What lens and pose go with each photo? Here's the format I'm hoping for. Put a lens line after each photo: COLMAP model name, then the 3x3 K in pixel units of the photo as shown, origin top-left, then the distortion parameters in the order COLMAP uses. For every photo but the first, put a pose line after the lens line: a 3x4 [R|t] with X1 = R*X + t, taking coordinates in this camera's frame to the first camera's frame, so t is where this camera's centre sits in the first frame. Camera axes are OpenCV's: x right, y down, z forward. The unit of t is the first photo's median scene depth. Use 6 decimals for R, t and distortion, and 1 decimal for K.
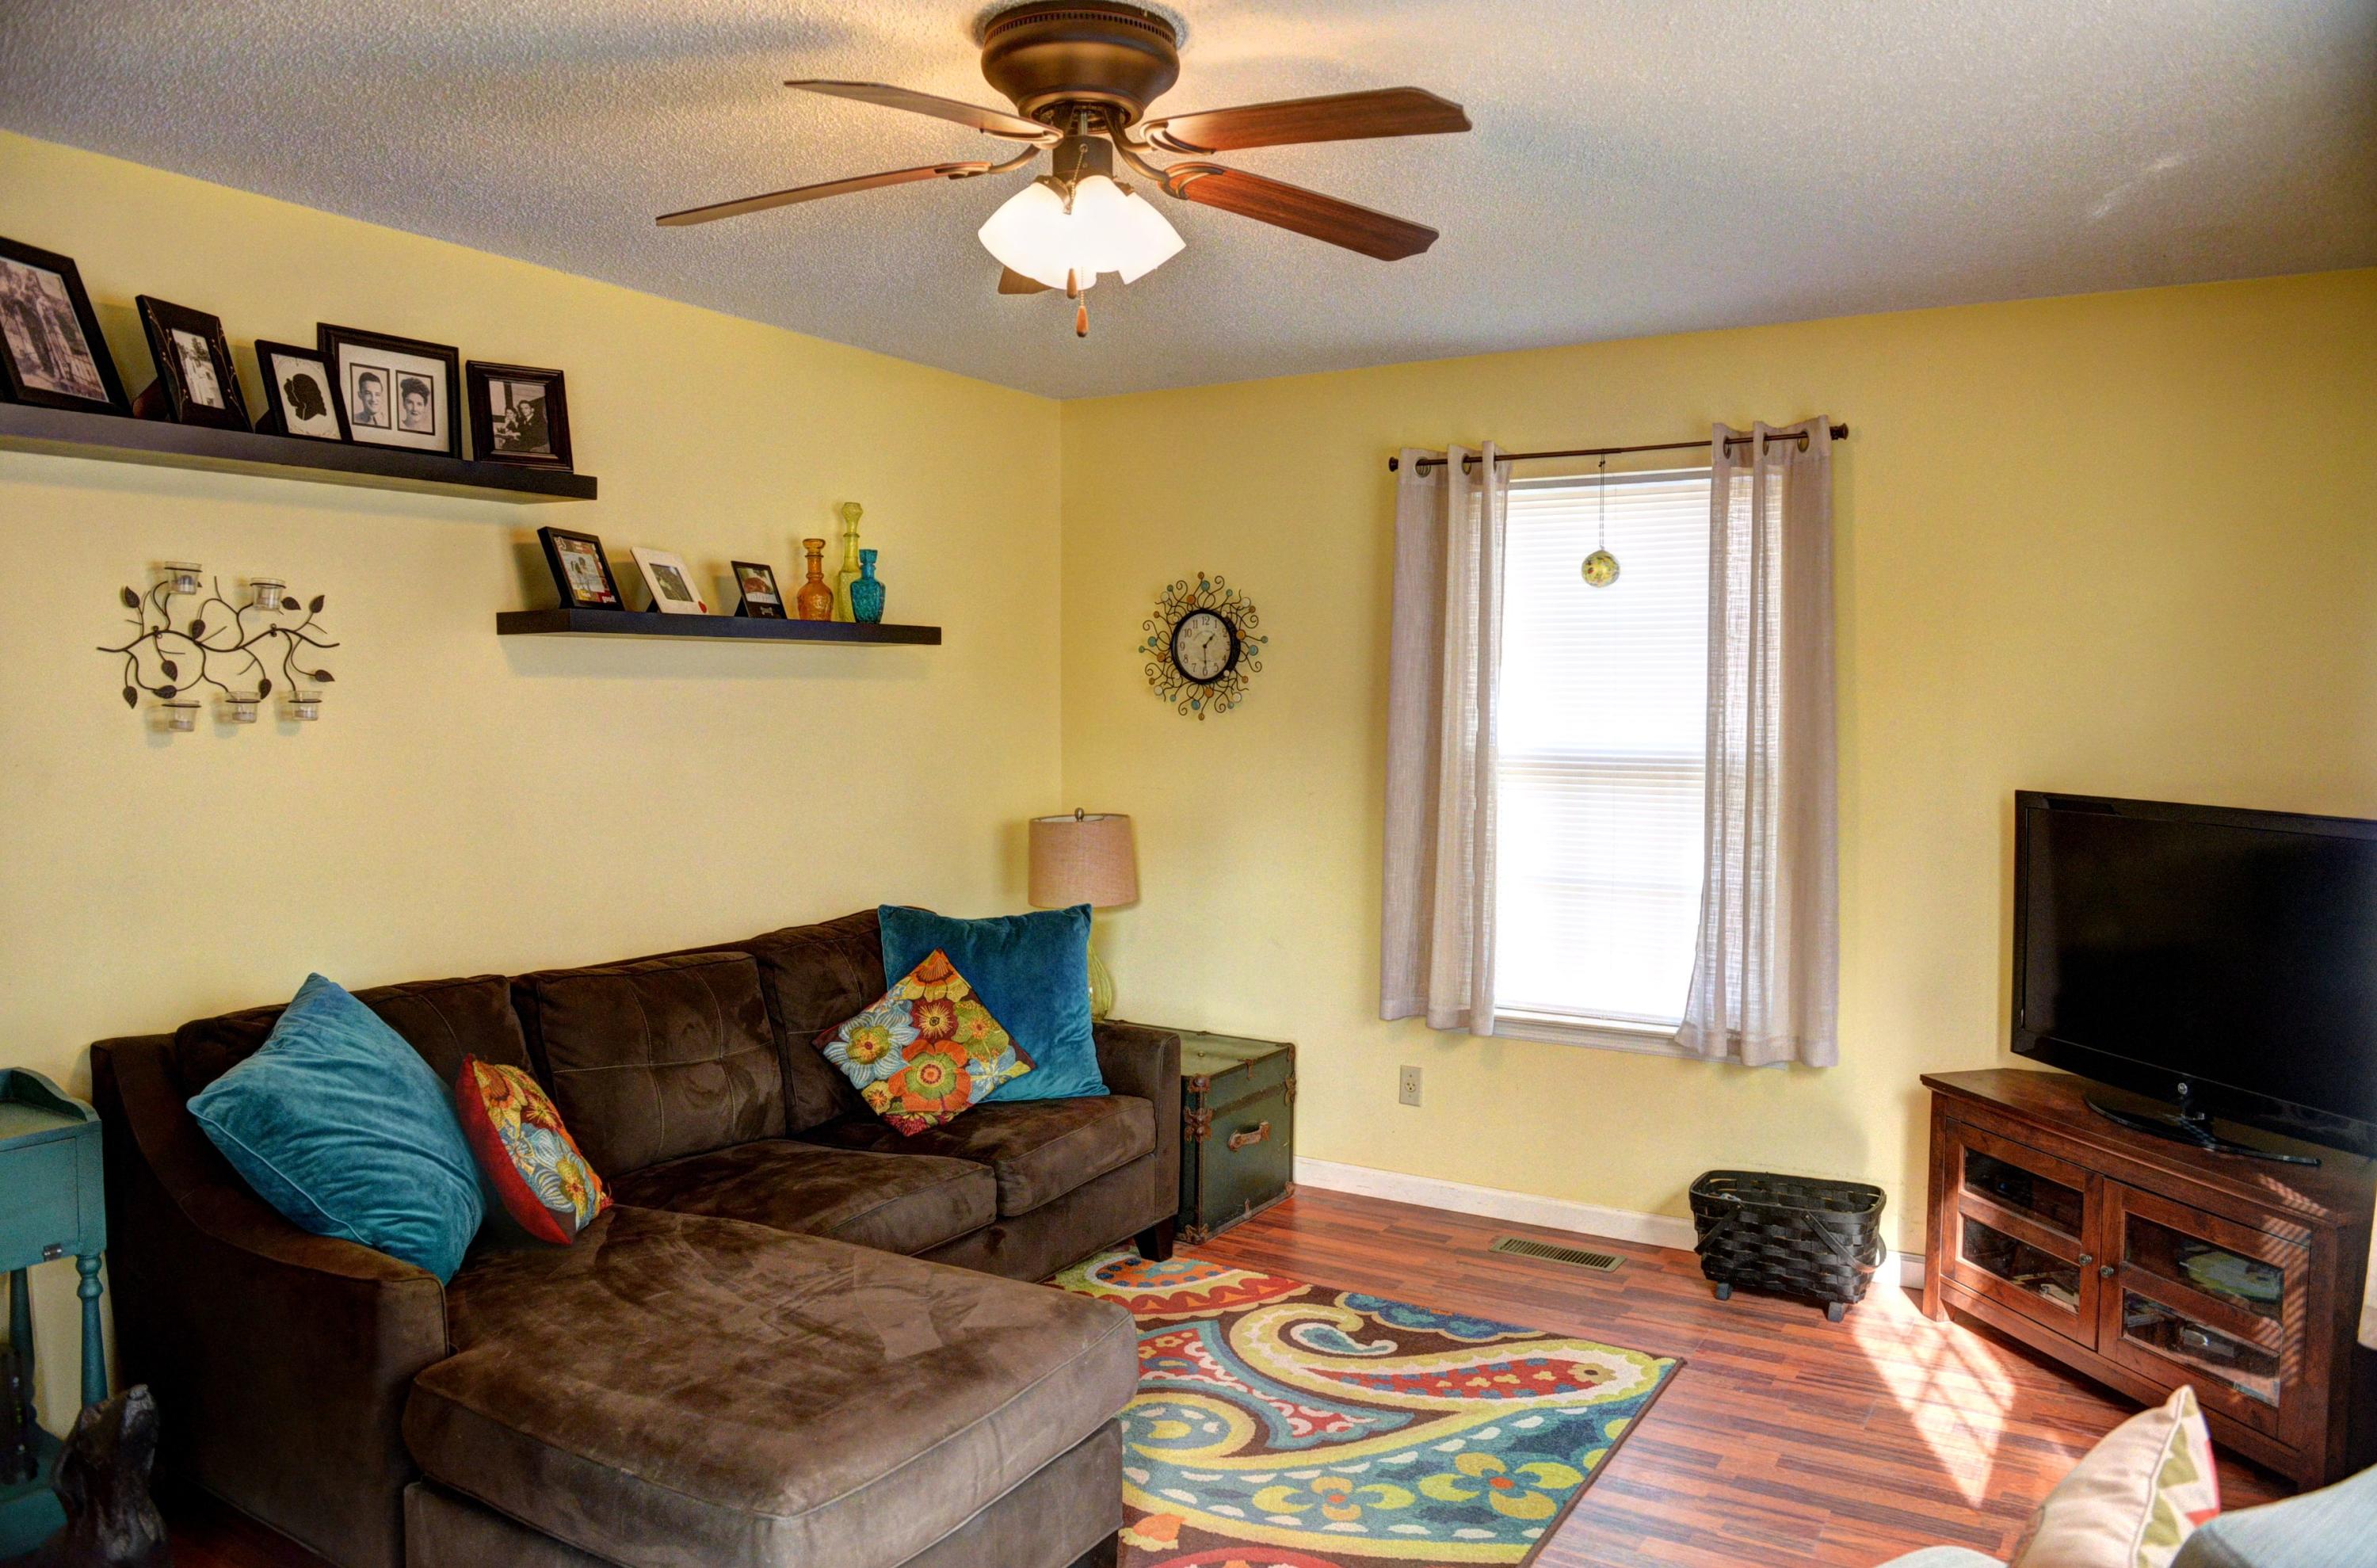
lens RADIAL K [[1648.7, 0, 1194.3], [0, 1648.7, 780.9], [0, 0, 1]] dist [-0.051635, -0.000133]
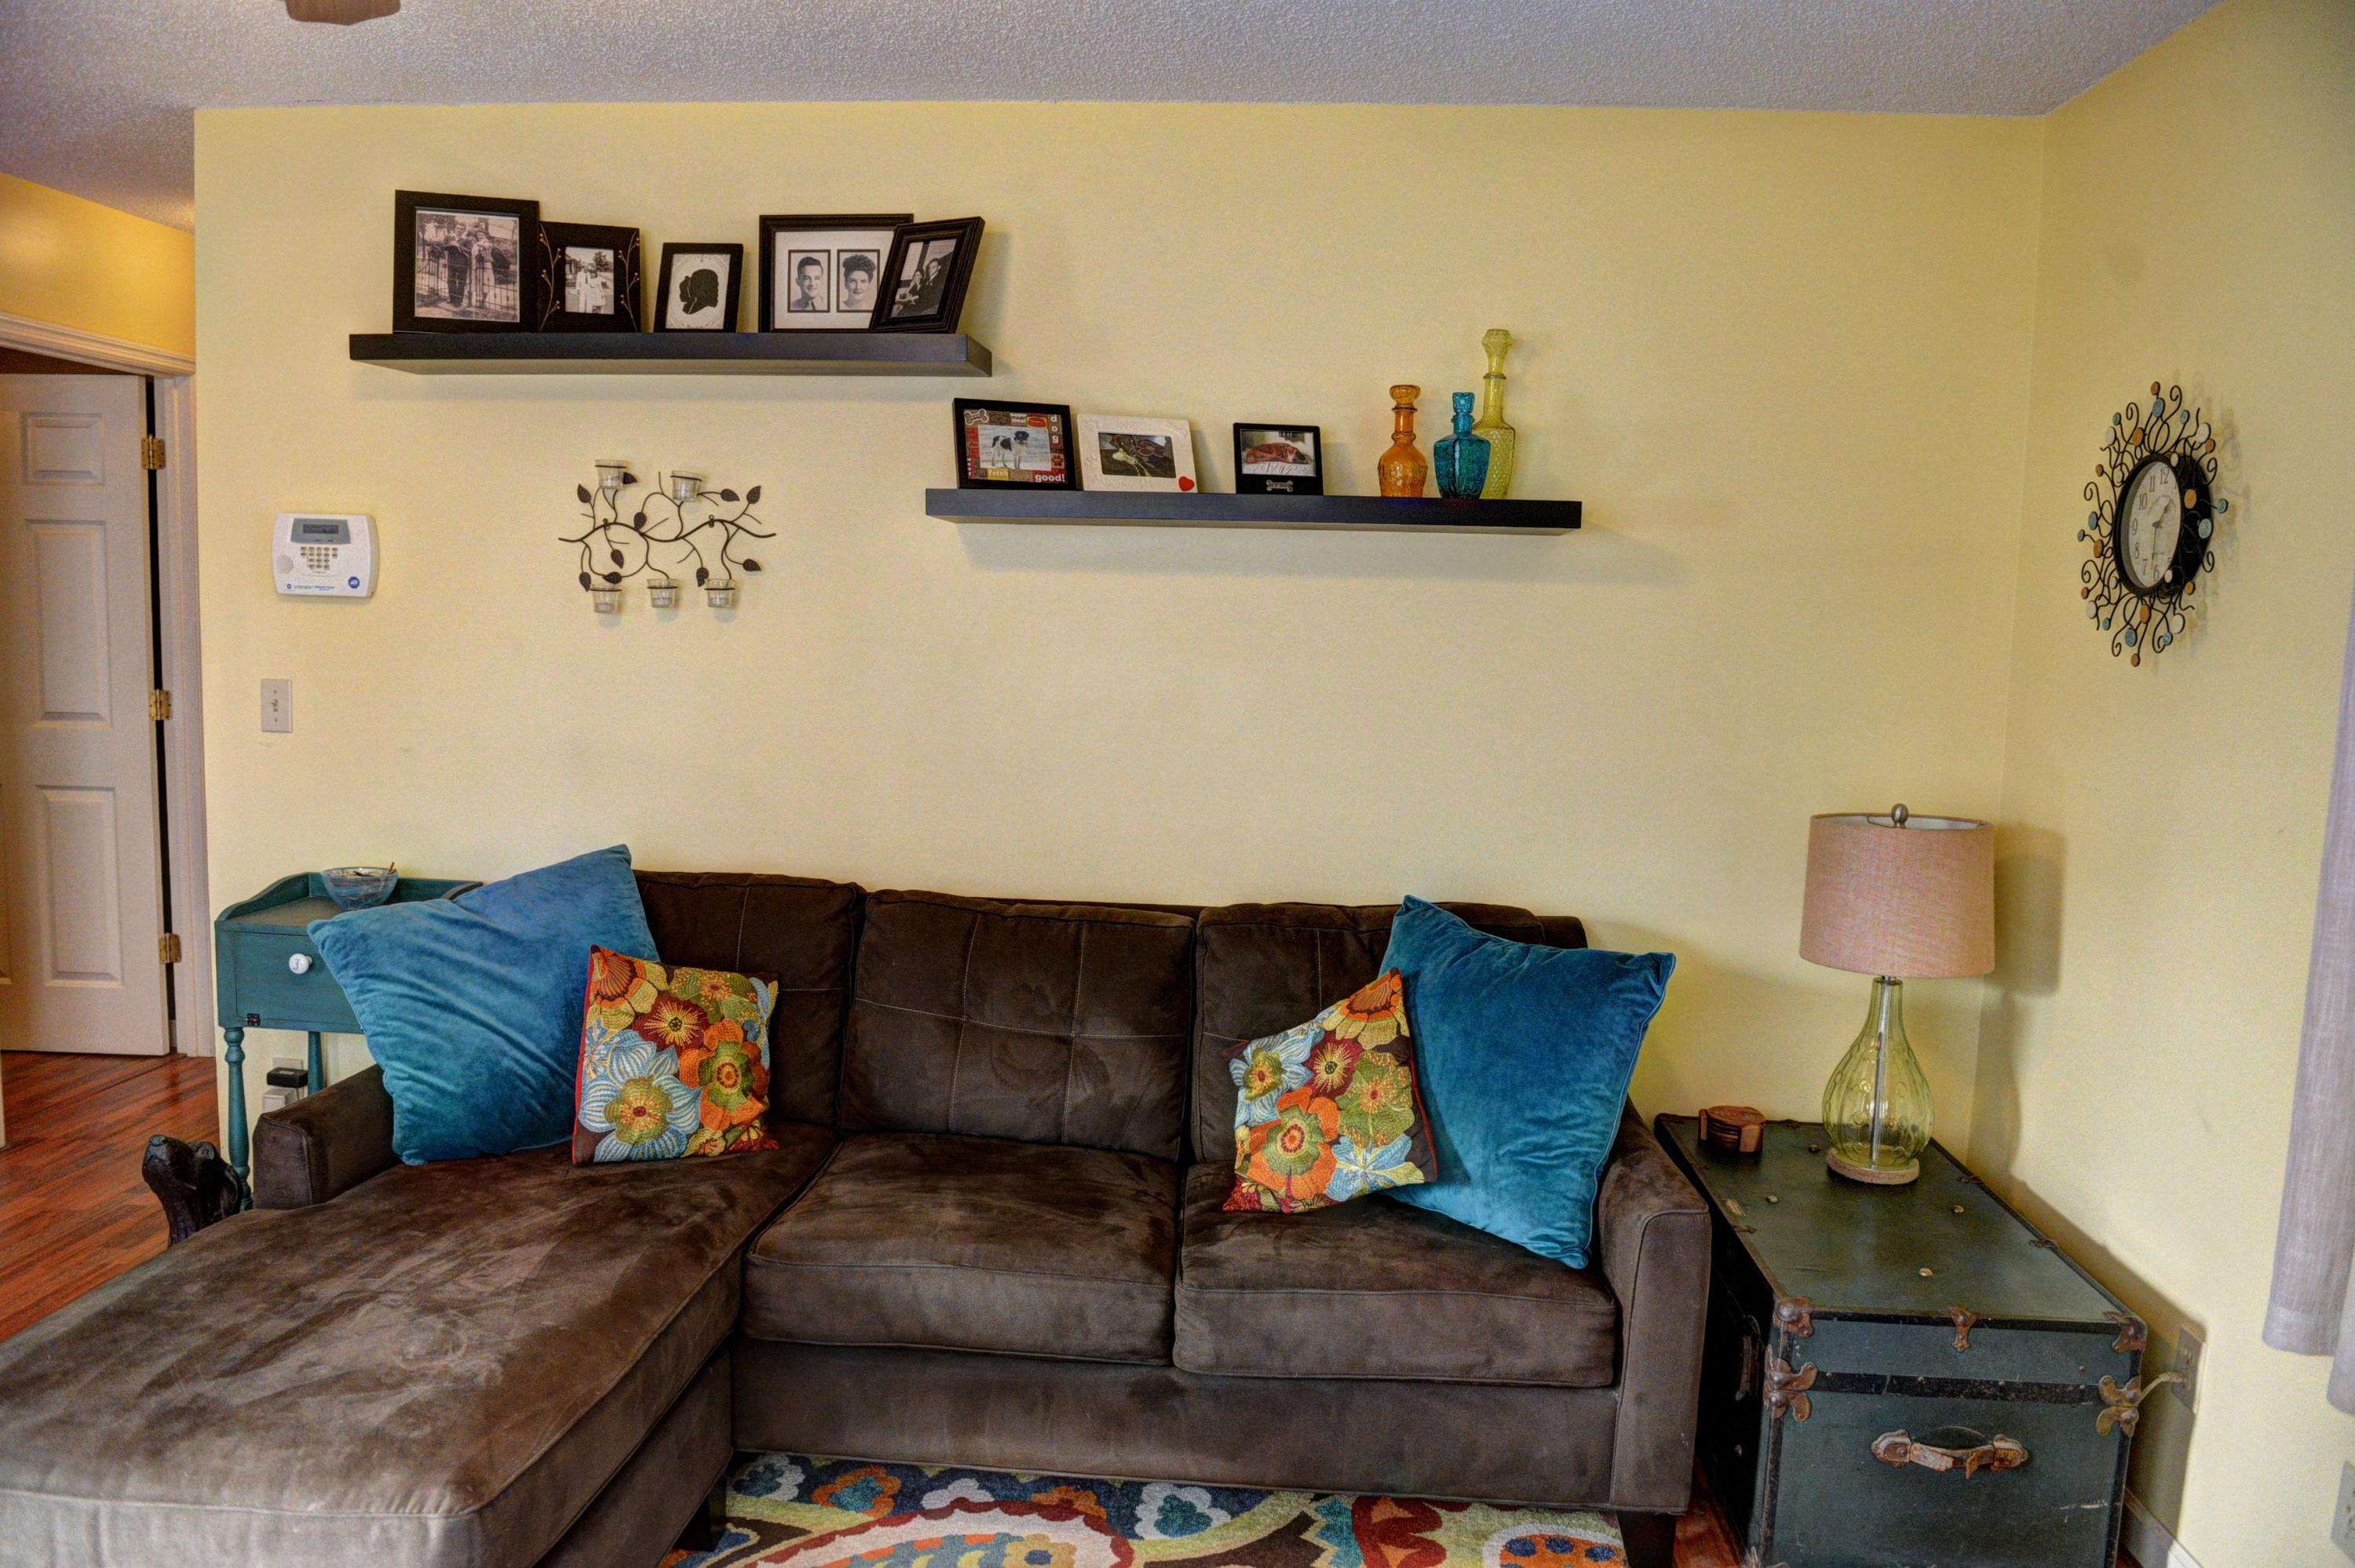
lens RADIAL K [[1633.2, 0, 1183.2], [0, 1633.2, 781.0], [0, 0, 1]] dist [-0.051635, -0.000133]
pose [[0.449333, 0.103439, -0.887356, 0.442603], [-0.071855, 0.994241, 0.079514, -0.026258], [0.890470, 0.028033, 0.454178, 0.675992]]
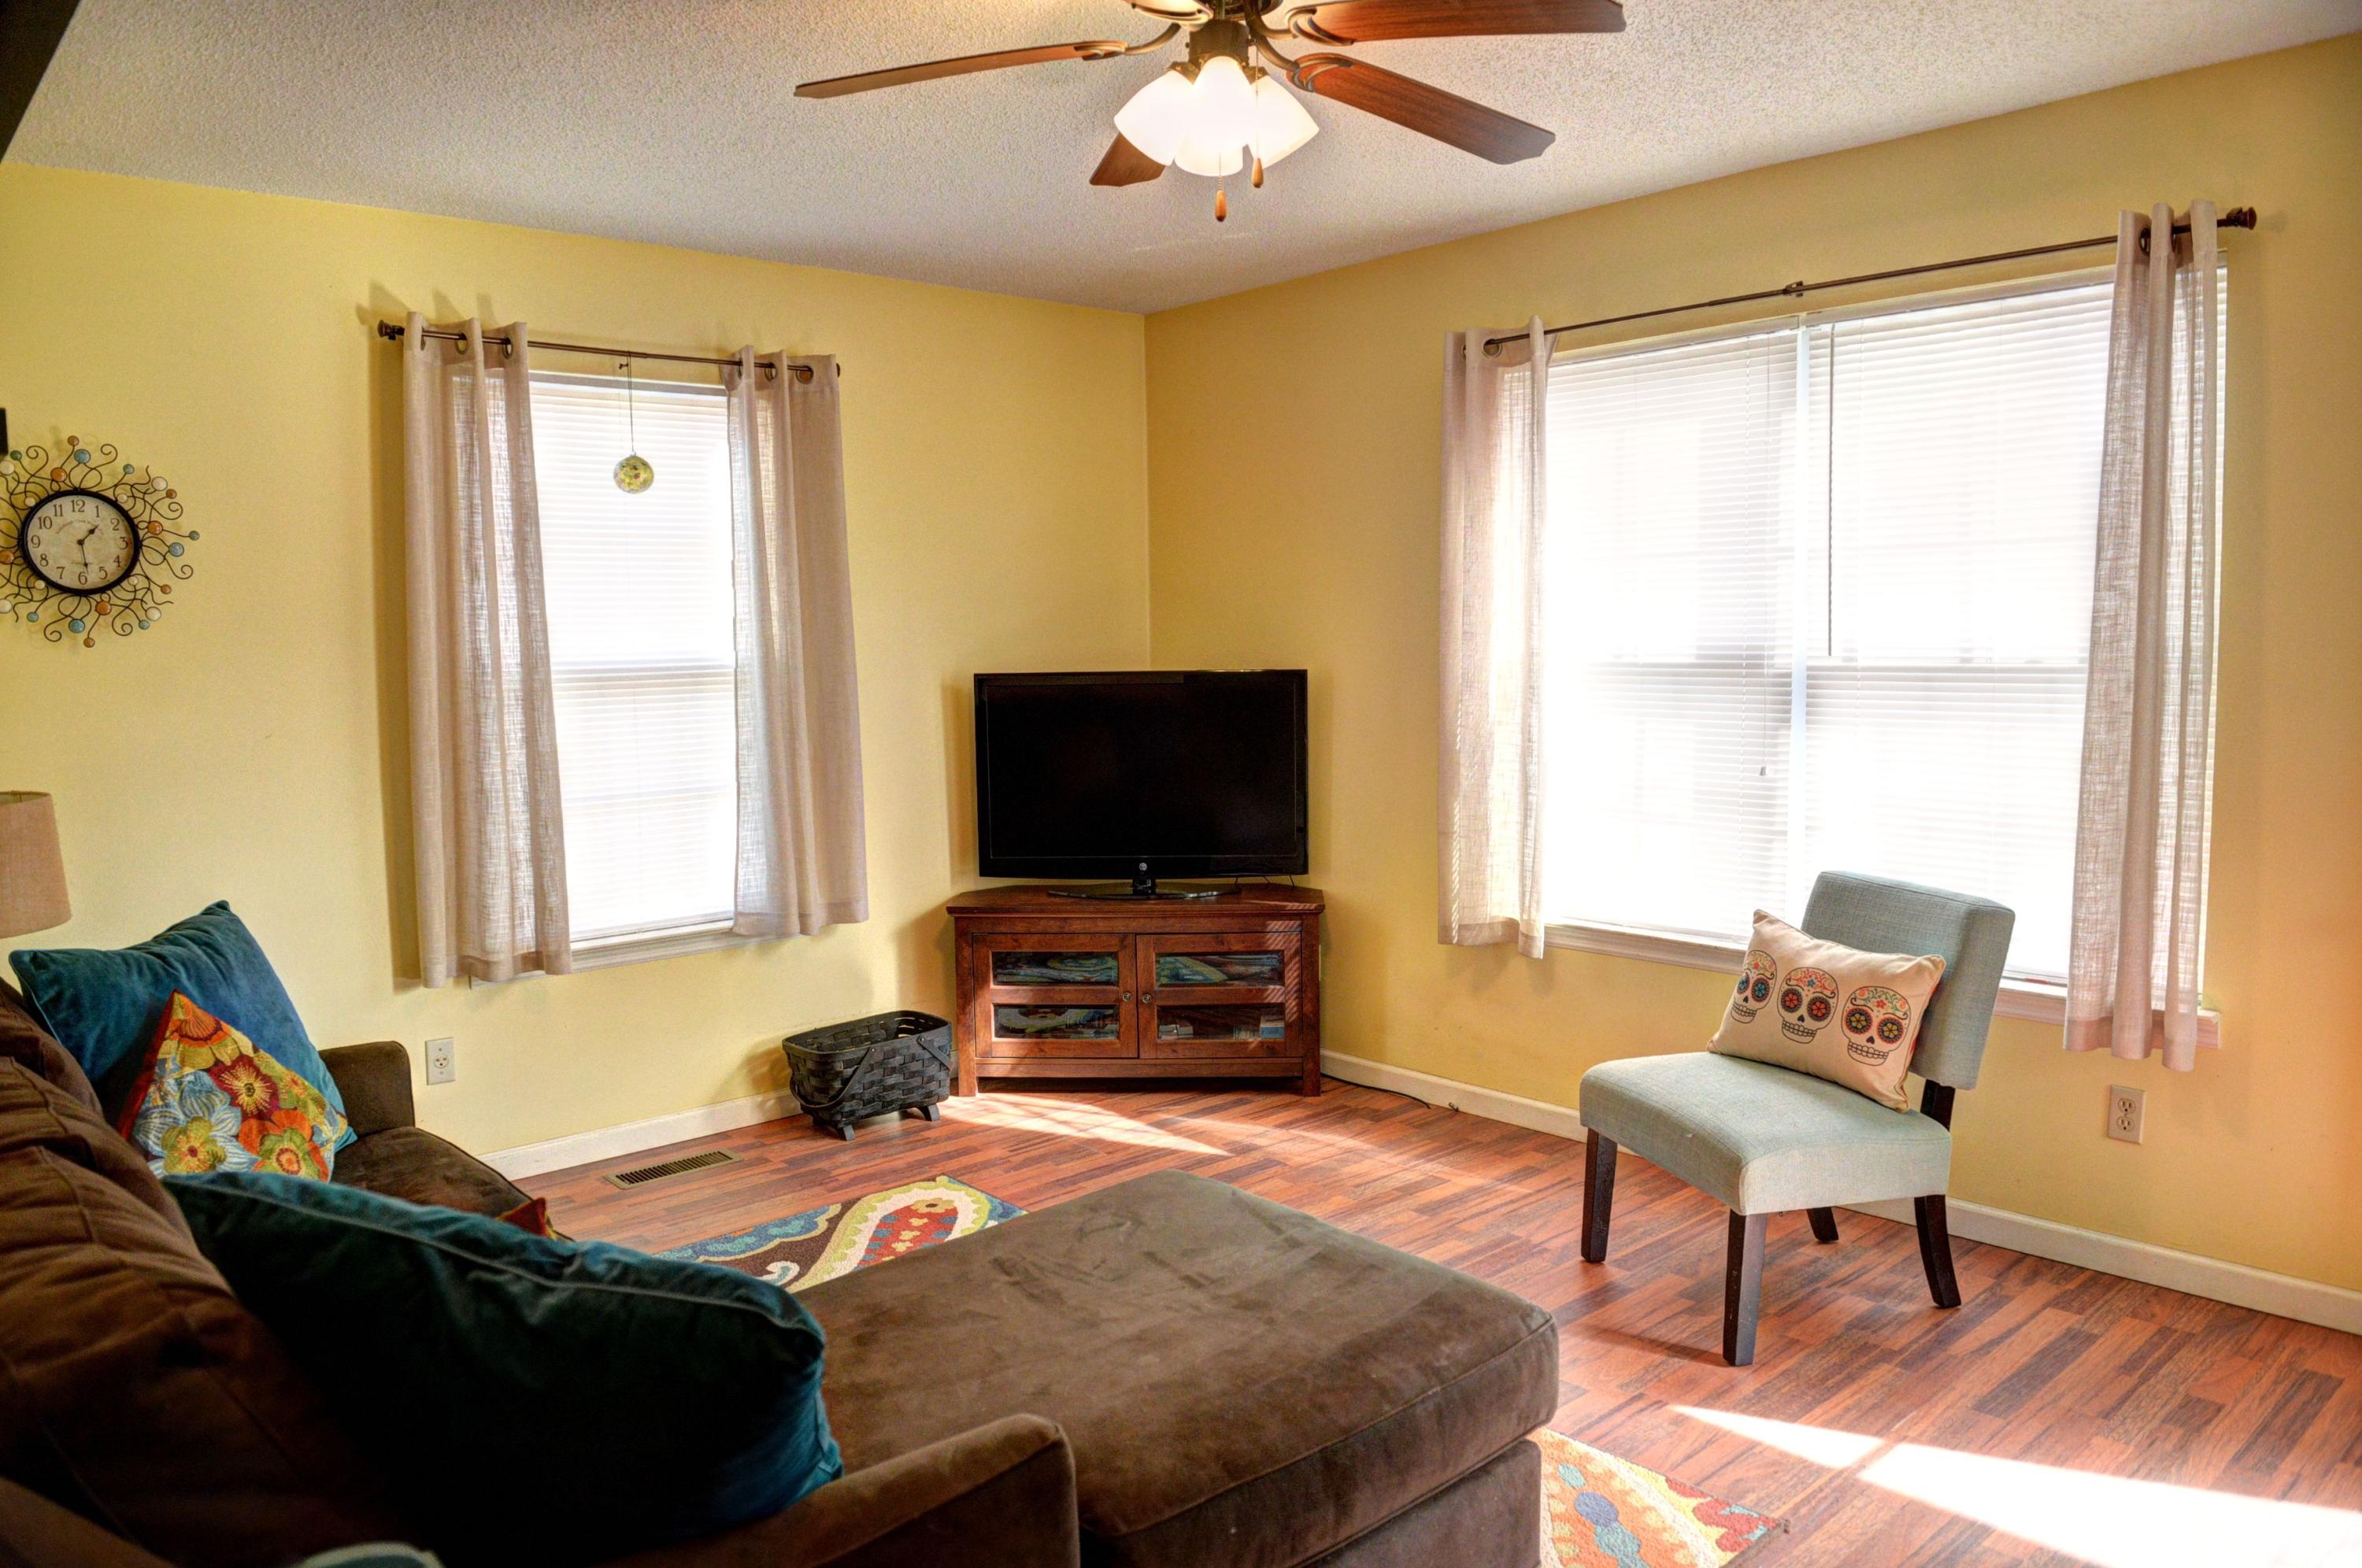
lens RADIAL K [[1606.6, 0, 1176.5], [0, 1606.6, 809.1], [0, 0, 1]] dist [-0.050010, -0.000552]
pose [[0.295948, -0.116480, 0.948075, -0.684381], [0.068486, 0.992570, 0.100569, -0.004923], [-0.952746, 0.035167, 0.301727, 0.481680]]
